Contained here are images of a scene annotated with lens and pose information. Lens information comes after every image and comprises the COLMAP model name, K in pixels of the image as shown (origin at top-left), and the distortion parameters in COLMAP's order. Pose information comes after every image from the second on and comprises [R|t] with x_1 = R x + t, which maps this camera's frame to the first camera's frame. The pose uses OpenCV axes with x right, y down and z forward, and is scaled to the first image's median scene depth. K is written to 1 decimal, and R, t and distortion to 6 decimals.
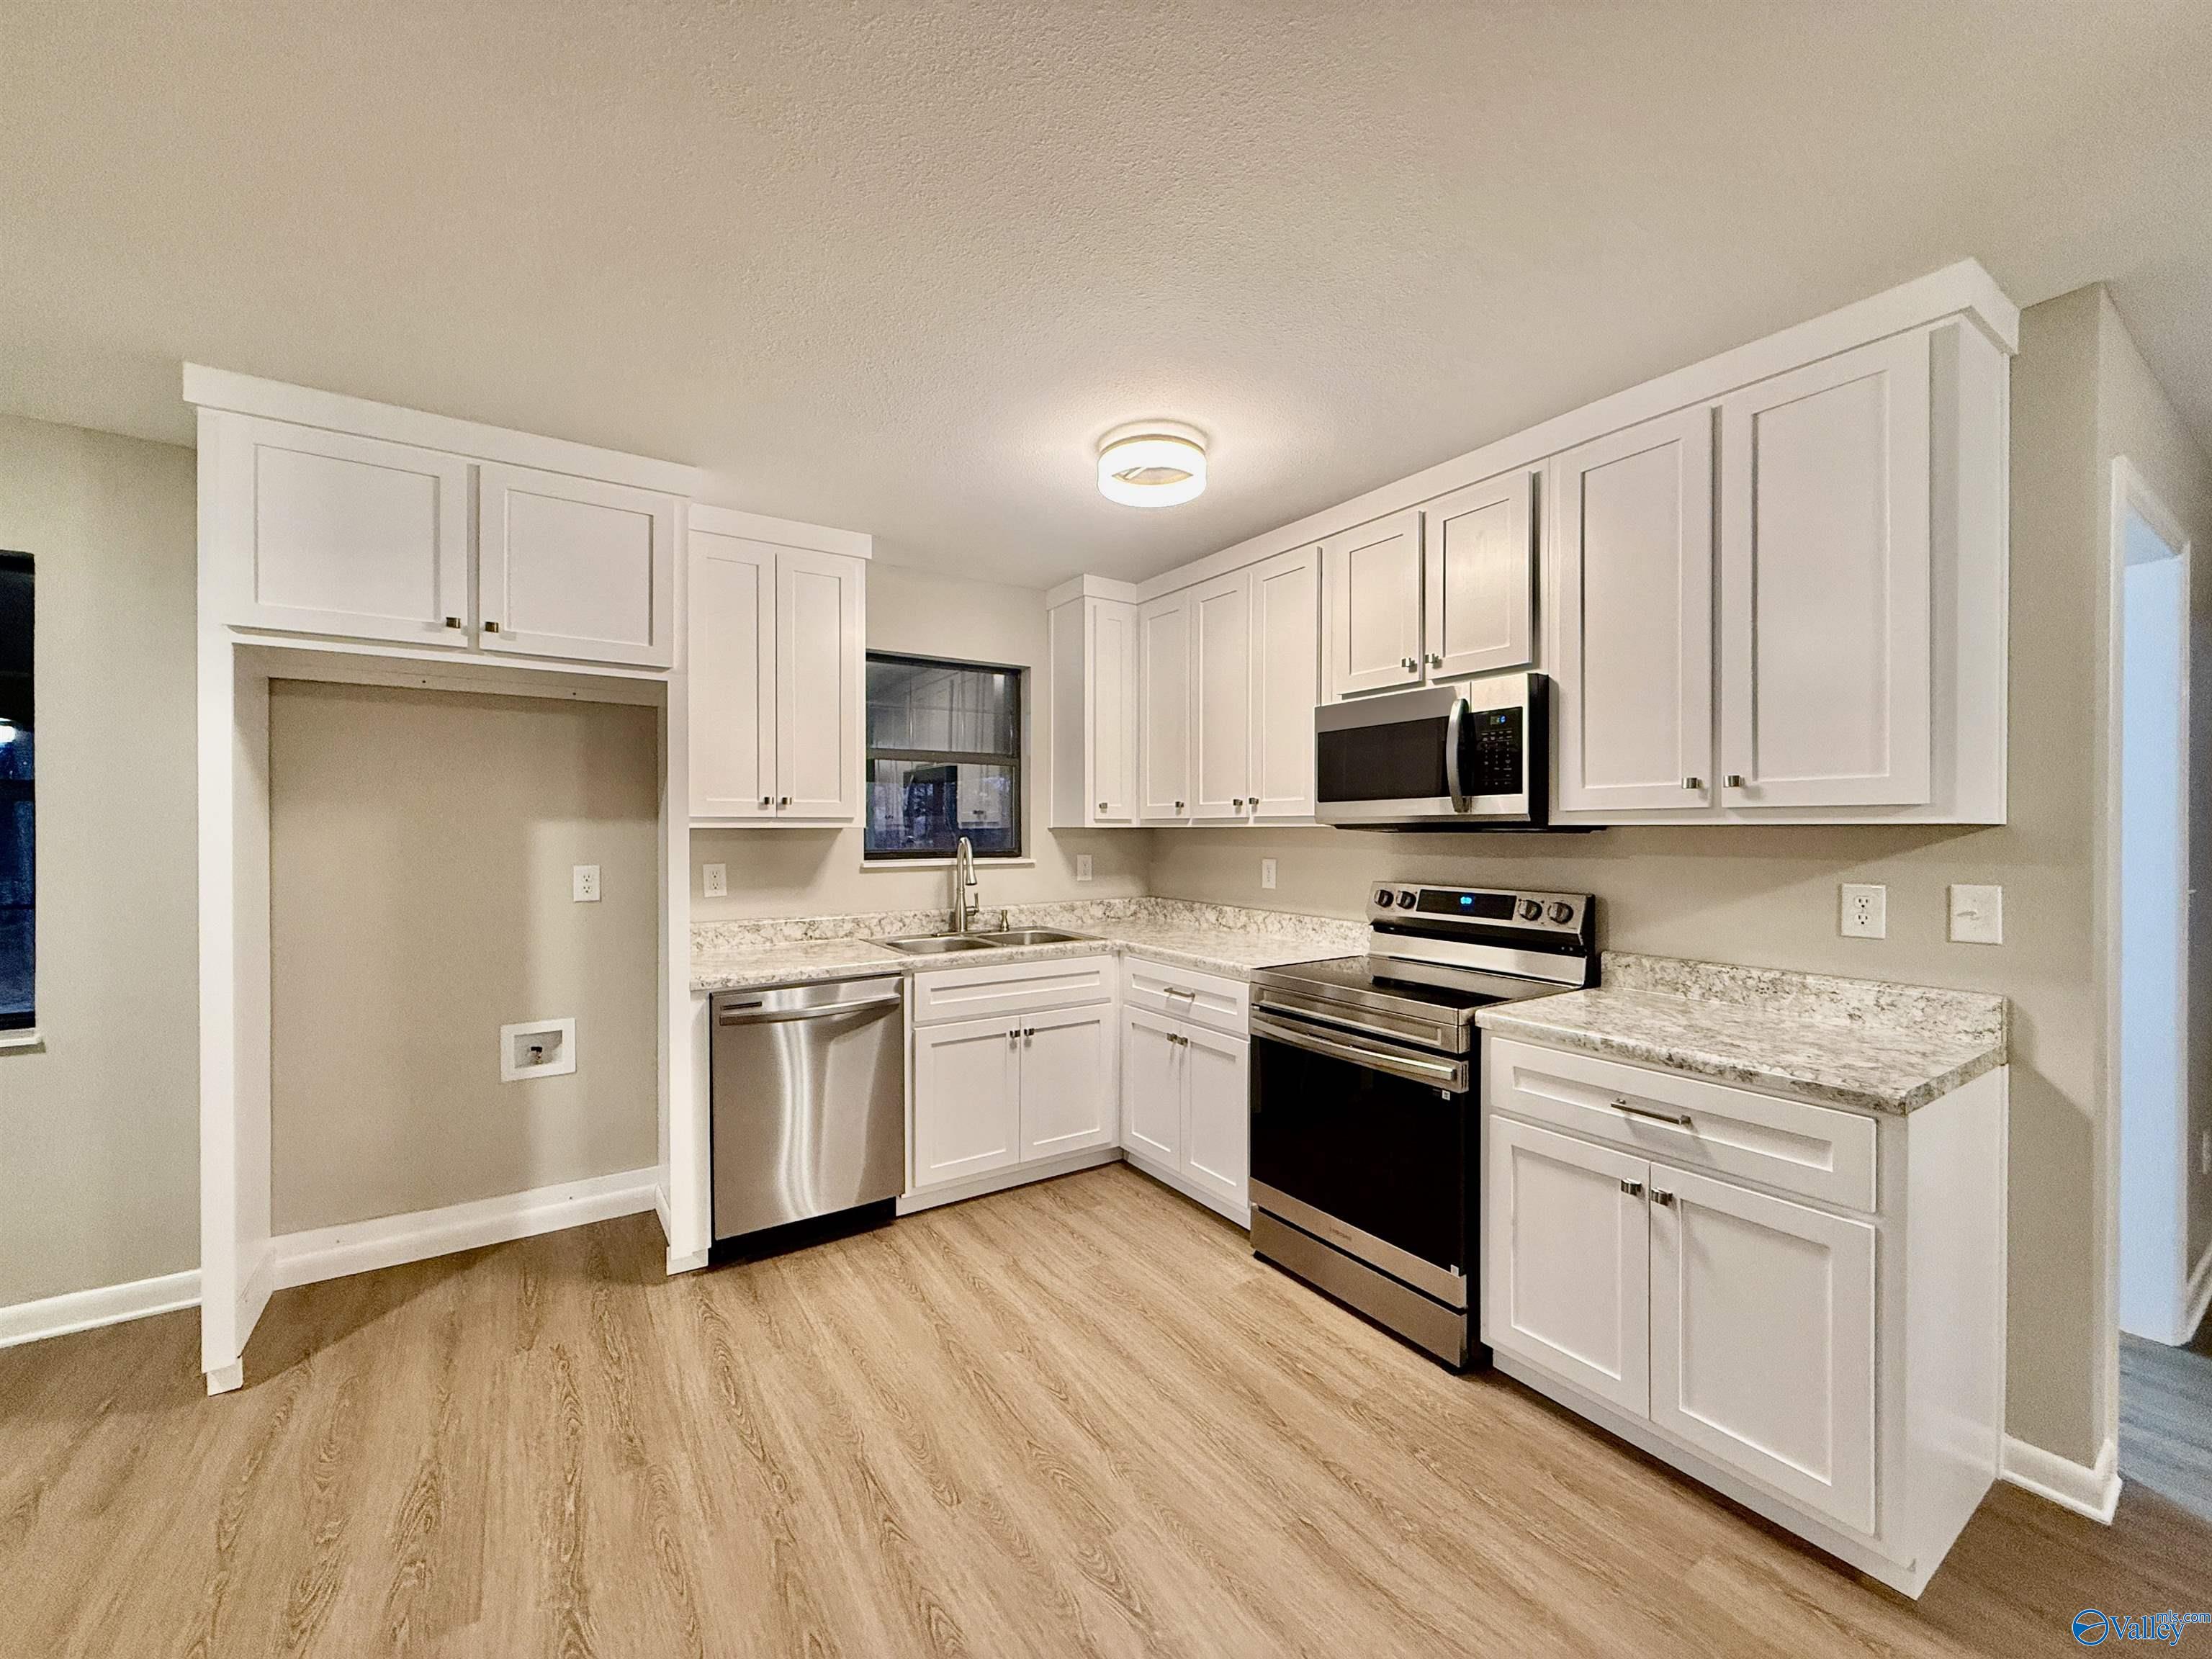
lens RADIAL K [[878.2, 0, 1100.9], [0, 878.2, 836.3], [0, 0, 1]] dist [-0.001669, 0.000837]
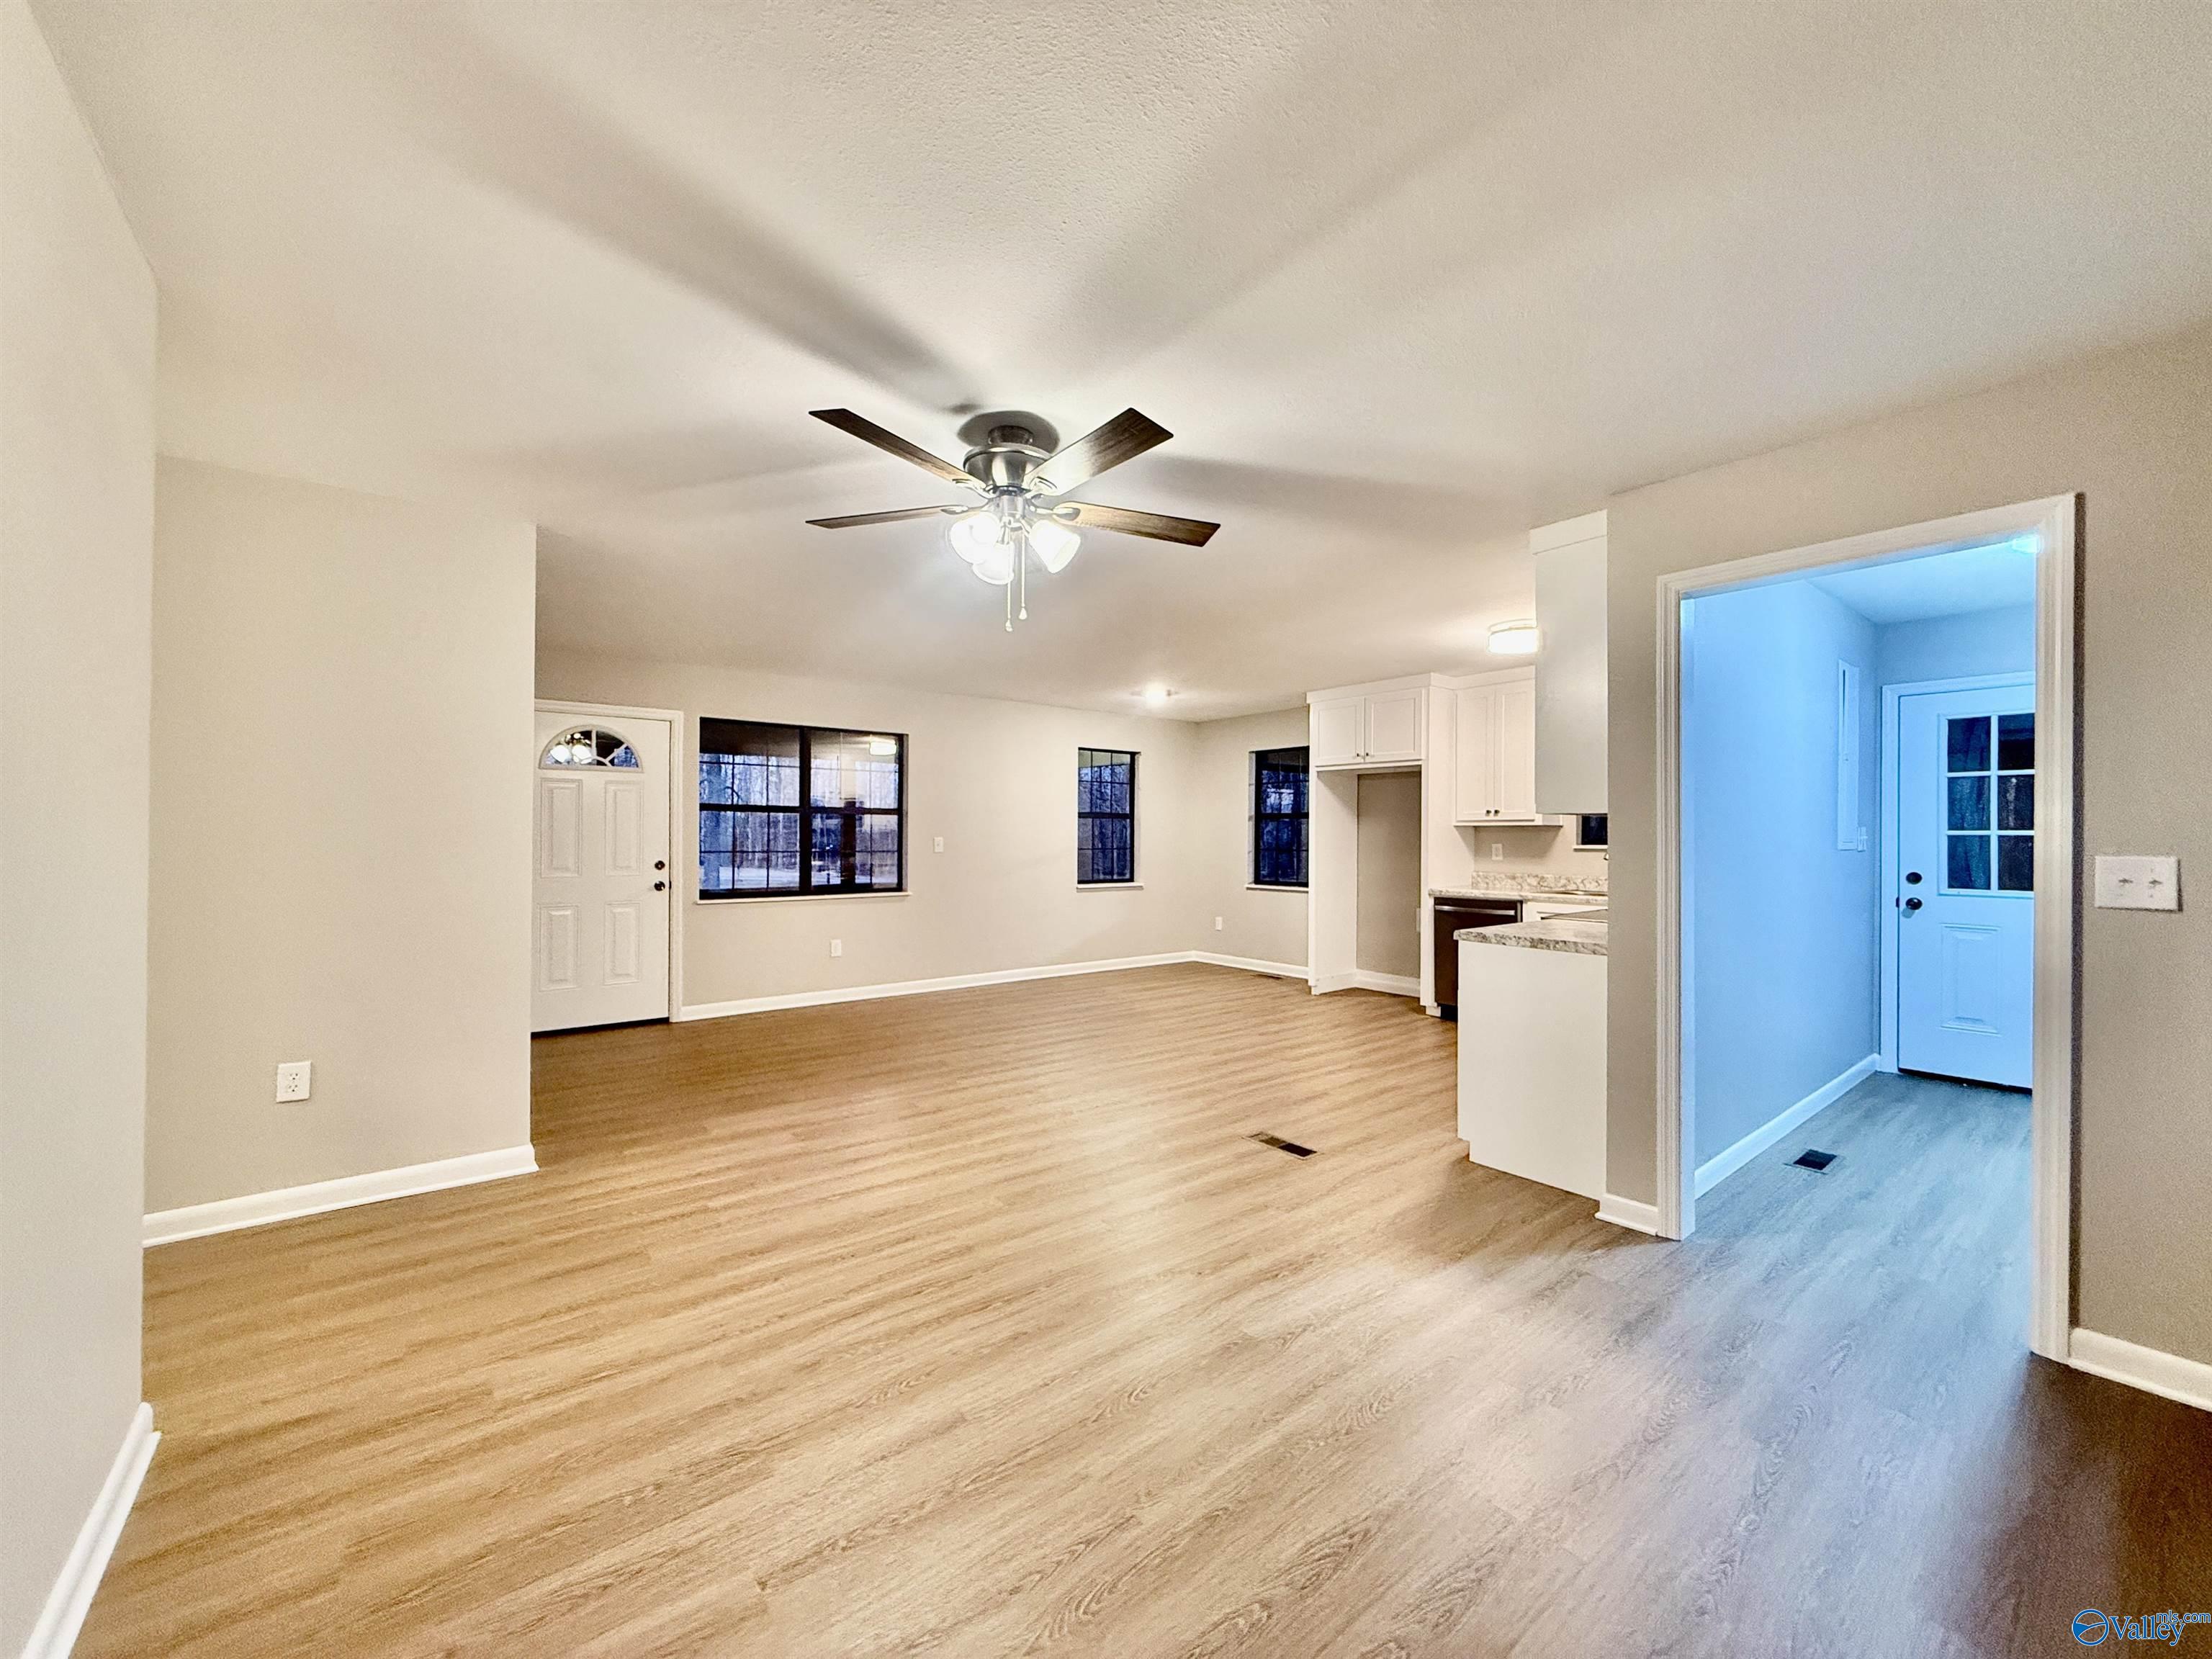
lens RADIAL K [[878.2, 0, 1090.8], [0, 878.2, 829.4], [0, 0, 1]] dist [-0.001669, 0.000837]
pose [[0.080802, -0.003828, -0.996723, 2.030098], [-0.013301, 0.999899, -0.004919, 0.029002], [0.996641, 0.013655, 0.080743, -0.106032]]
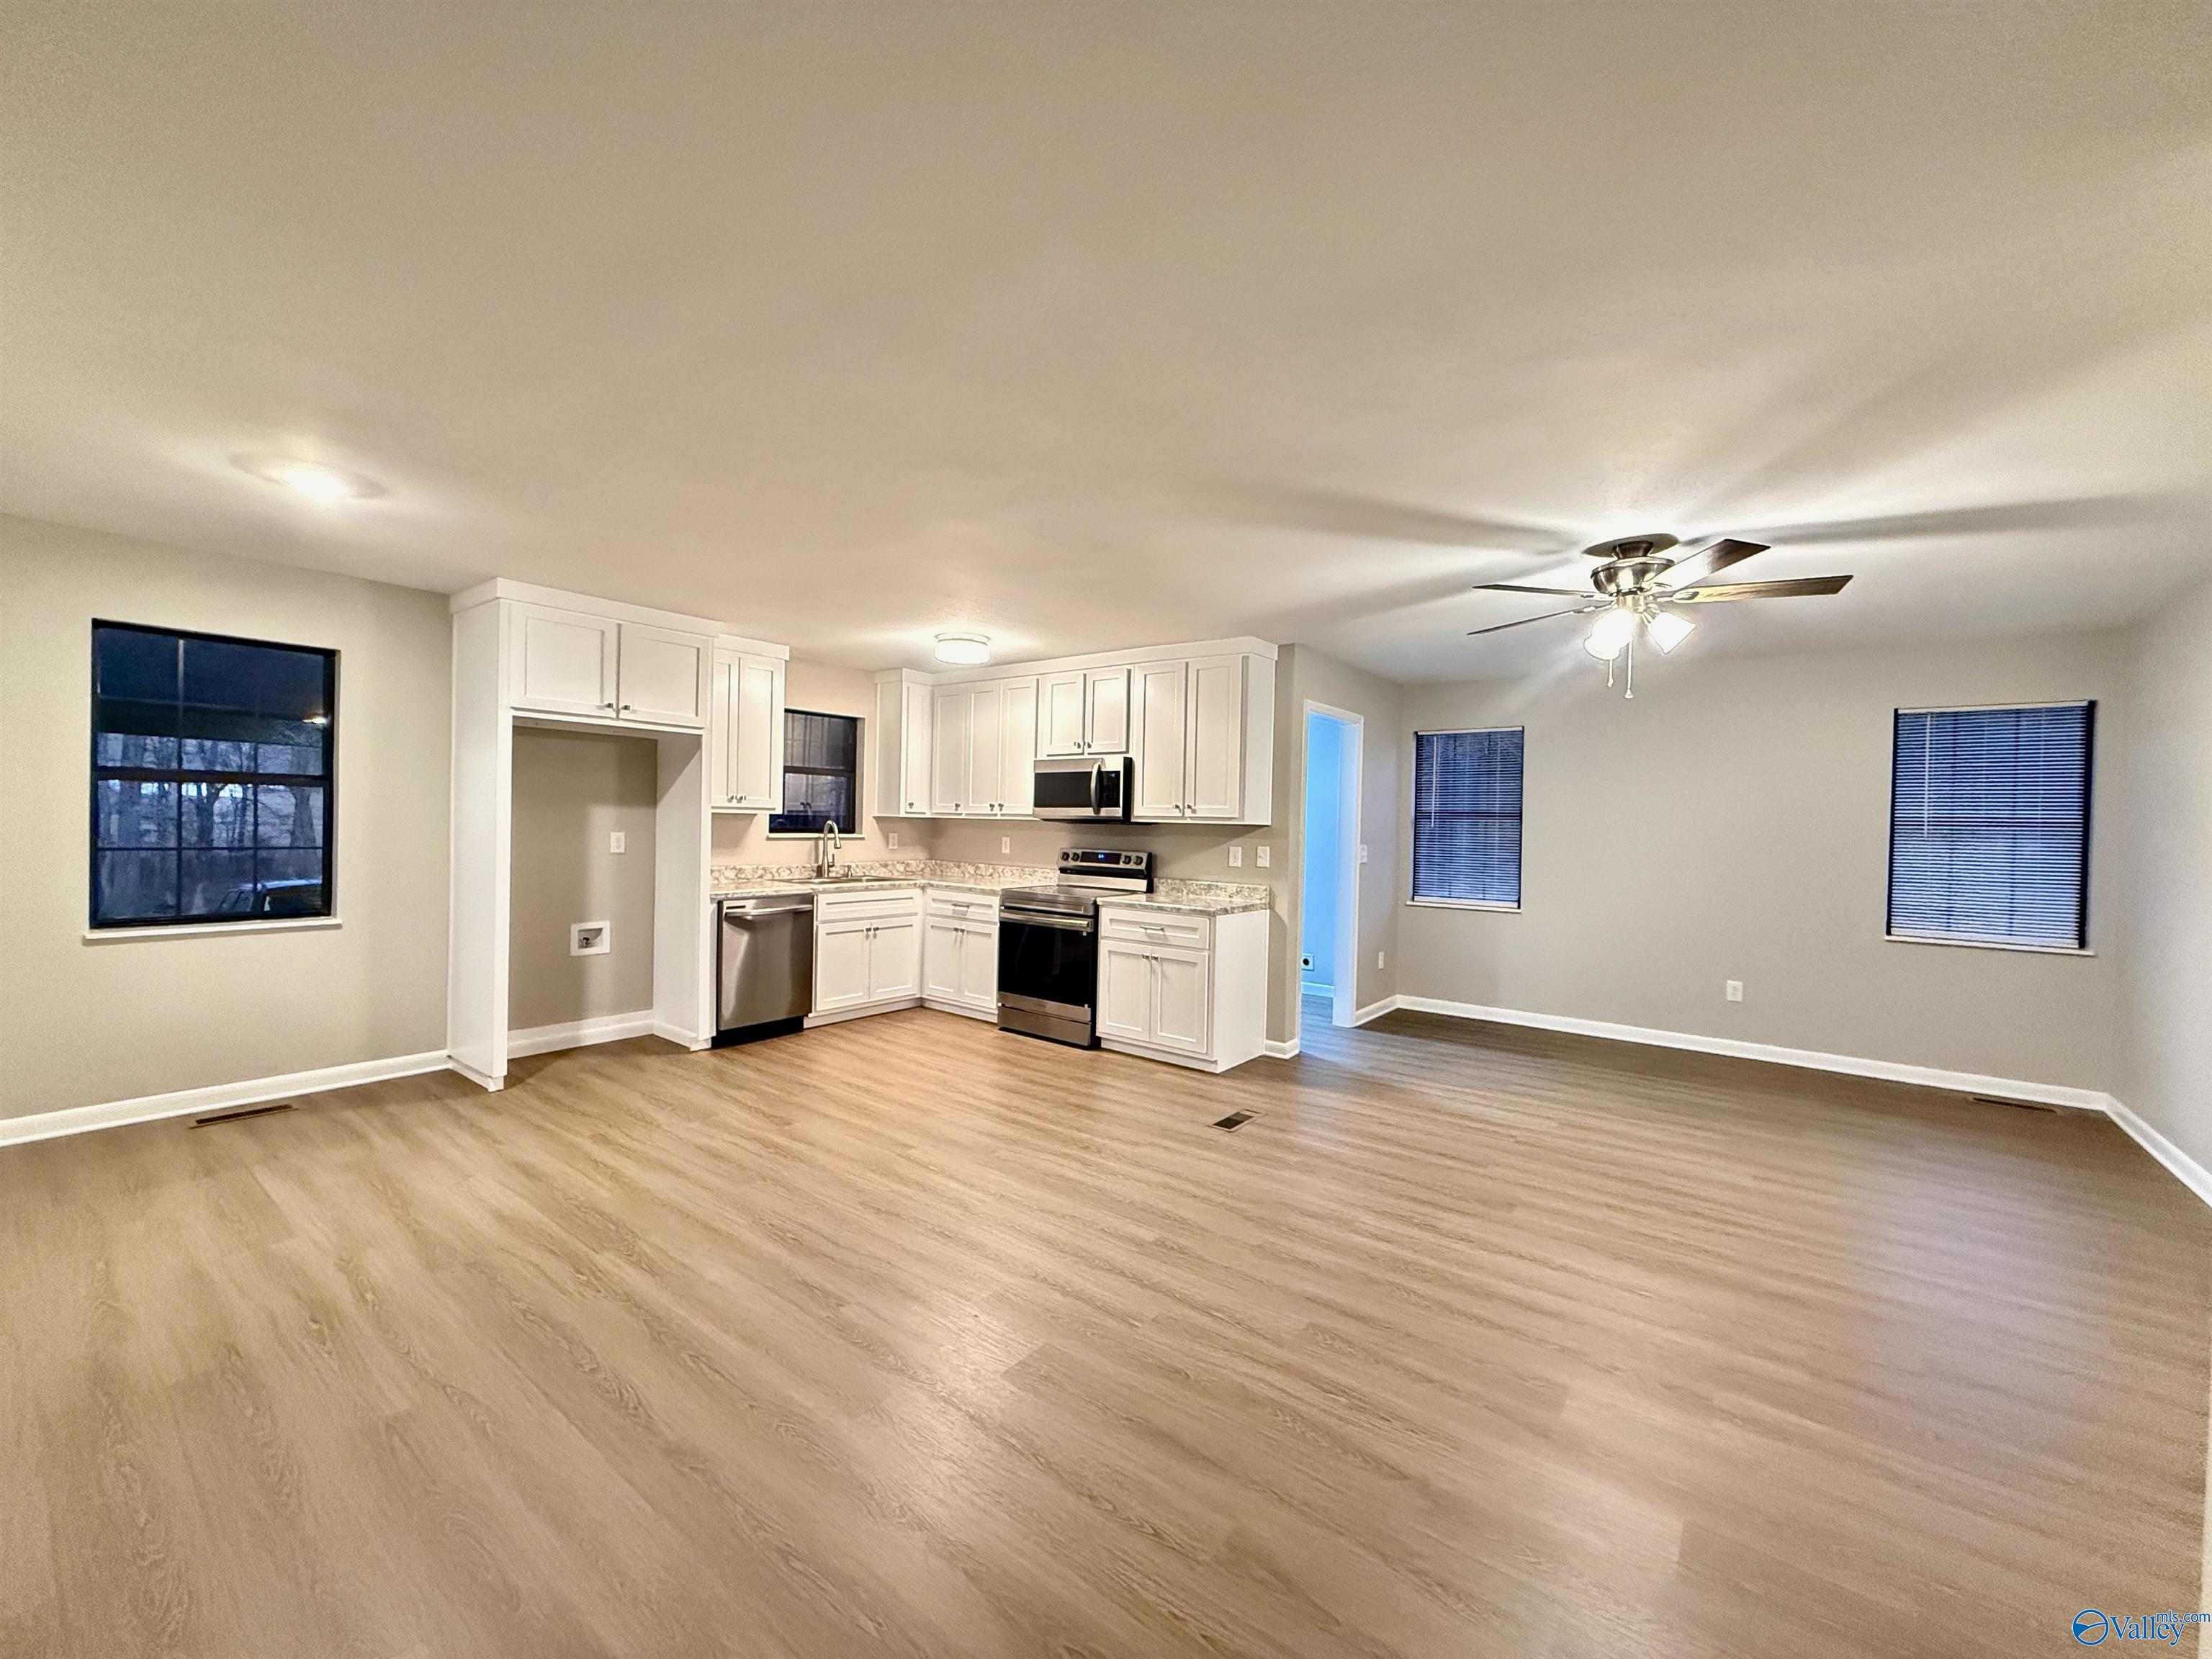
lens RADIAL K [[878.2, 0, 1099.8], [0, 878.2, 830.1], [0, 0, 1]] dist [-0.001669, 0.000837]
pose [[0.946097, 0.019997, 0.323266, -0.322534], [-0.021492, 0.999768, 0.001056, 0.009396], [-0.323170, -0.007947, 0.946307, -1.186157]]
